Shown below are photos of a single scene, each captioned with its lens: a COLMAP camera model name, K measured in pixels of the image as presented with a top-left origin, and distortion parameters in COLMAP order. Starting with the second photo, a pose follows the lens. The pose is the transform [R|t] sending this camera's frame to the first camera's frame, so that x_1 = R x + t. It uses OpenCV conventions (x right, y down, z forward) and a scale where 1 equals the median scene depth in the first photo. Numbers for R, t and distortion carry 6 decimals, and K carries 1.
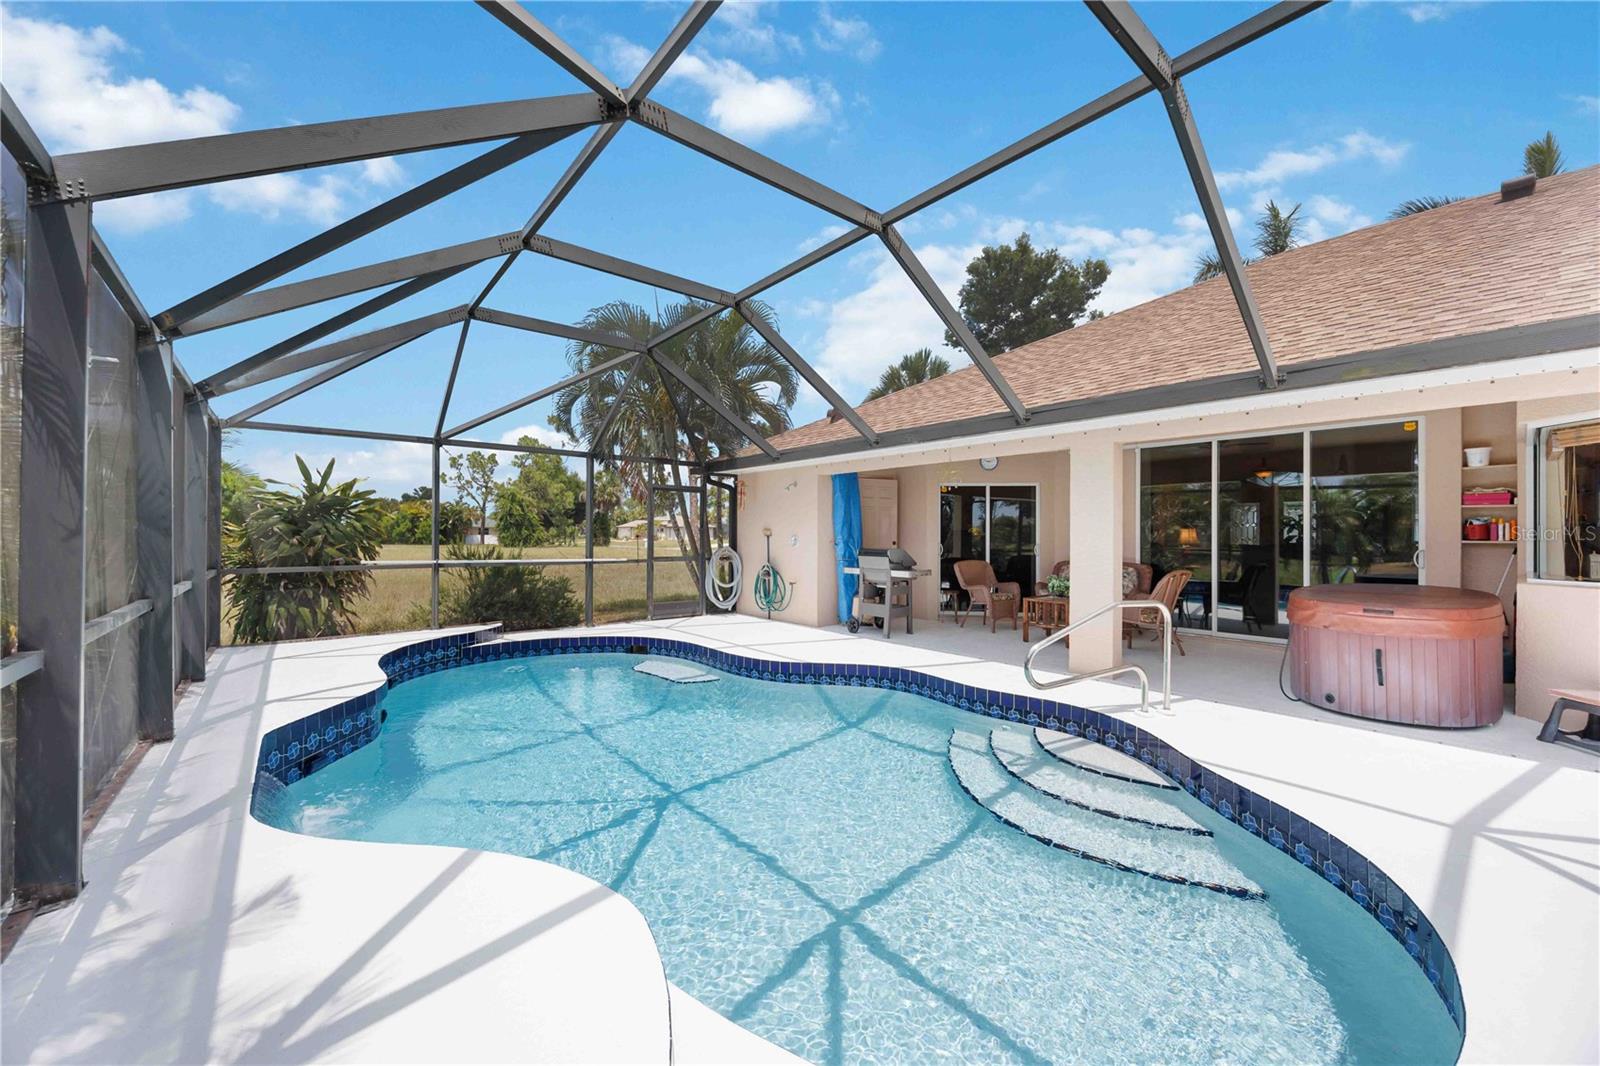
lens RADIAL K [[614.3, 0, 800.0], [0, 614.3, 533.0], [0, 0, 1]] dist [0.001529, -0.000064]
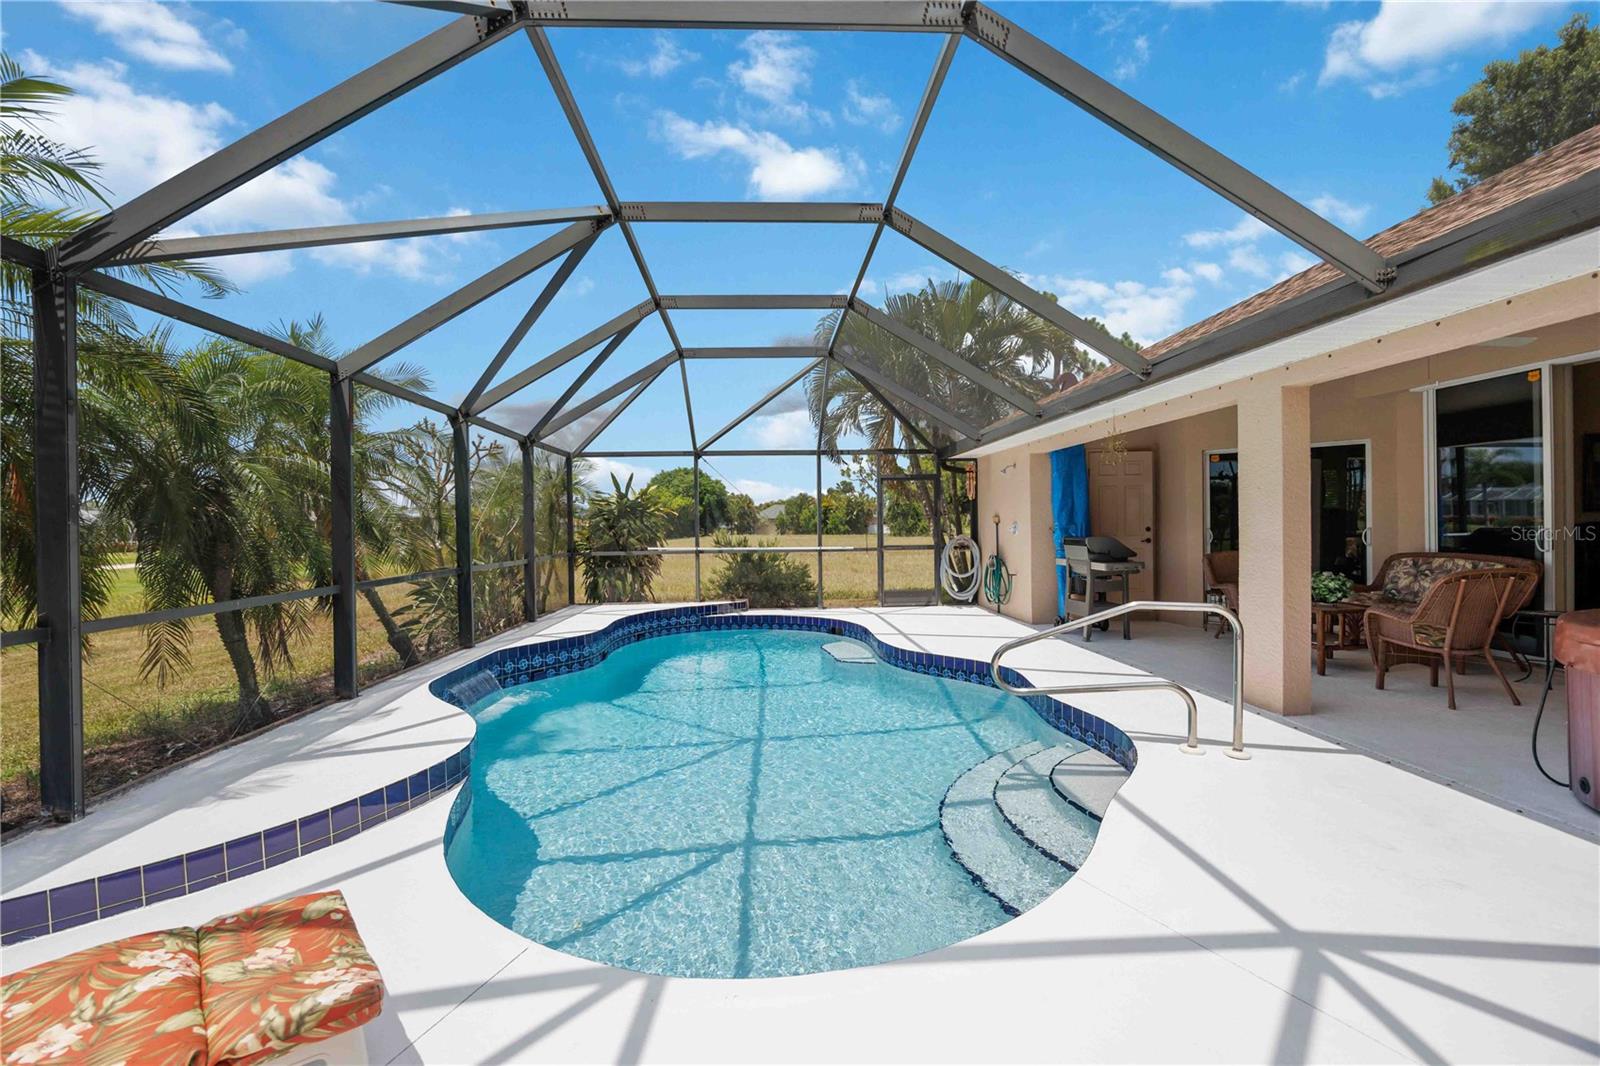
lens RADIAL K [[661.8, 0, 800.0], [0, 661.8, 533.0], [0, 0, 1]] dist [-0.004943, -0.000219]
pose [[0.802841, -0.008896, -0.596127, 0.410544], [0.020769, 0.999699, 0.013052, 0.000720], [0.595831, -0.022860, 0.802784, 0.028776]]
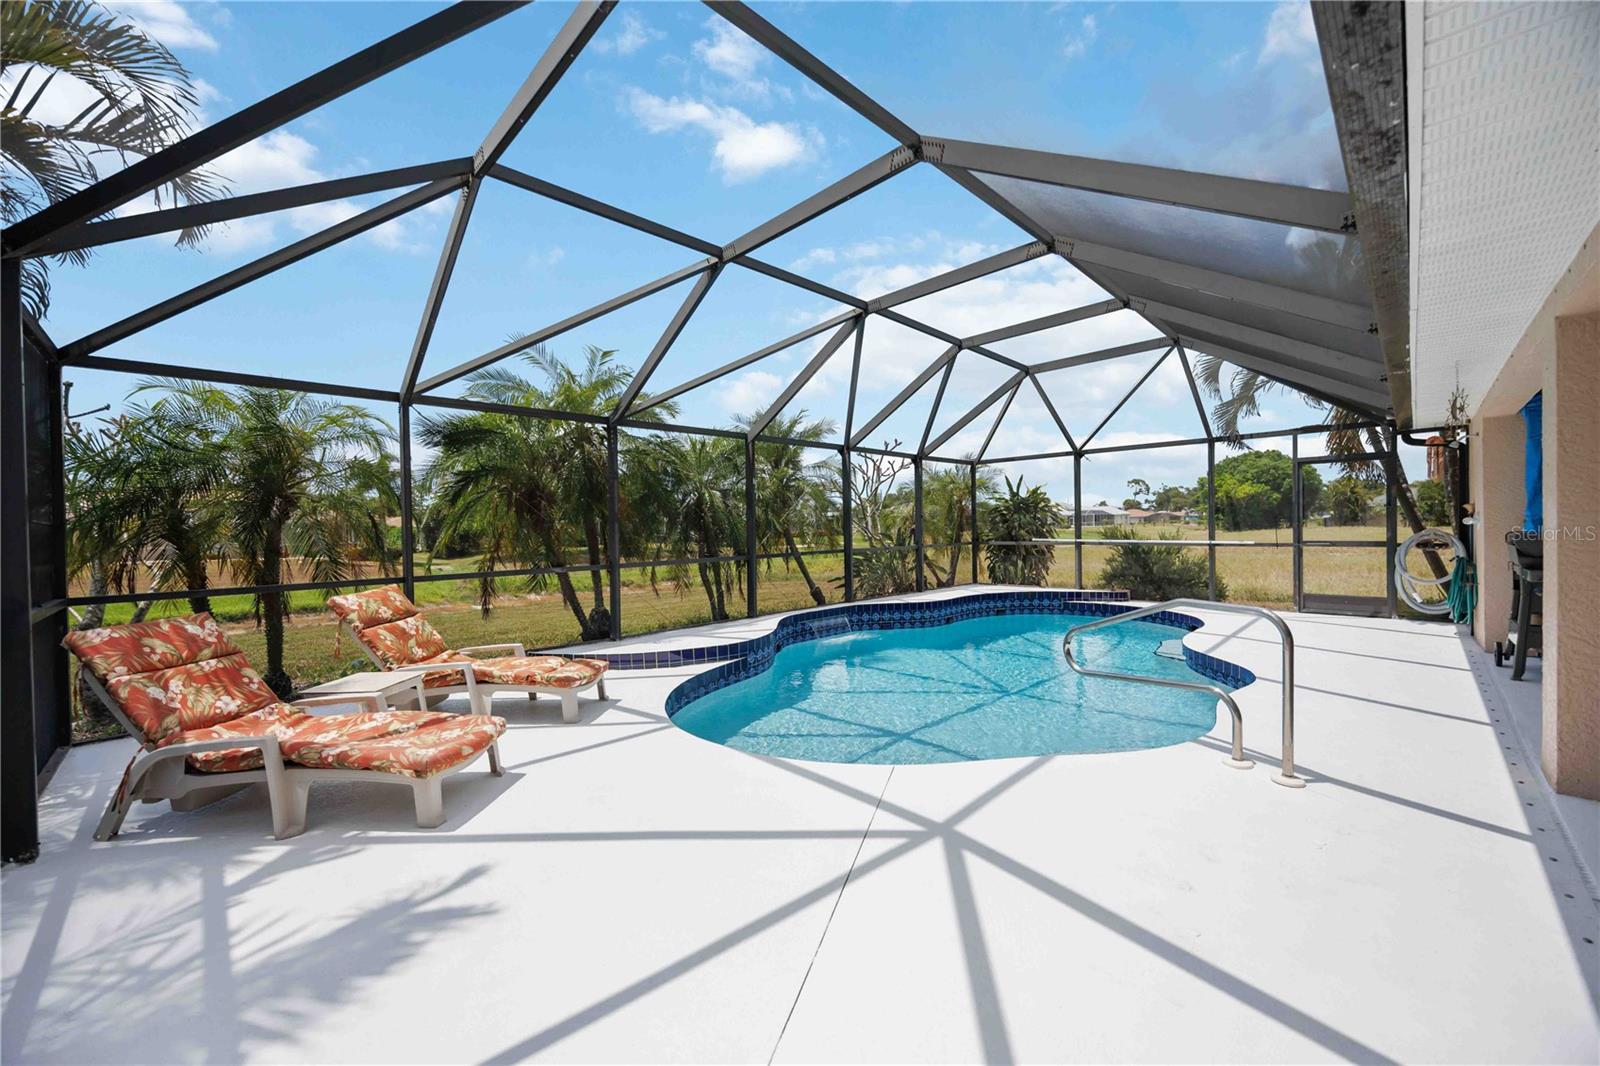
lens RADIAL K [[614.3, 0, 800.0], [0, 614.3, 533.0], [0, 0, 1]] dist [0.001529, -0.000064]
pose [[0.085026, 0.004782, -0.996367, 0.762489], [0.024367, 0.999679, 0.006877, 0.005590], [0.996081, -0.024863, 0.084883, 0.270959]]
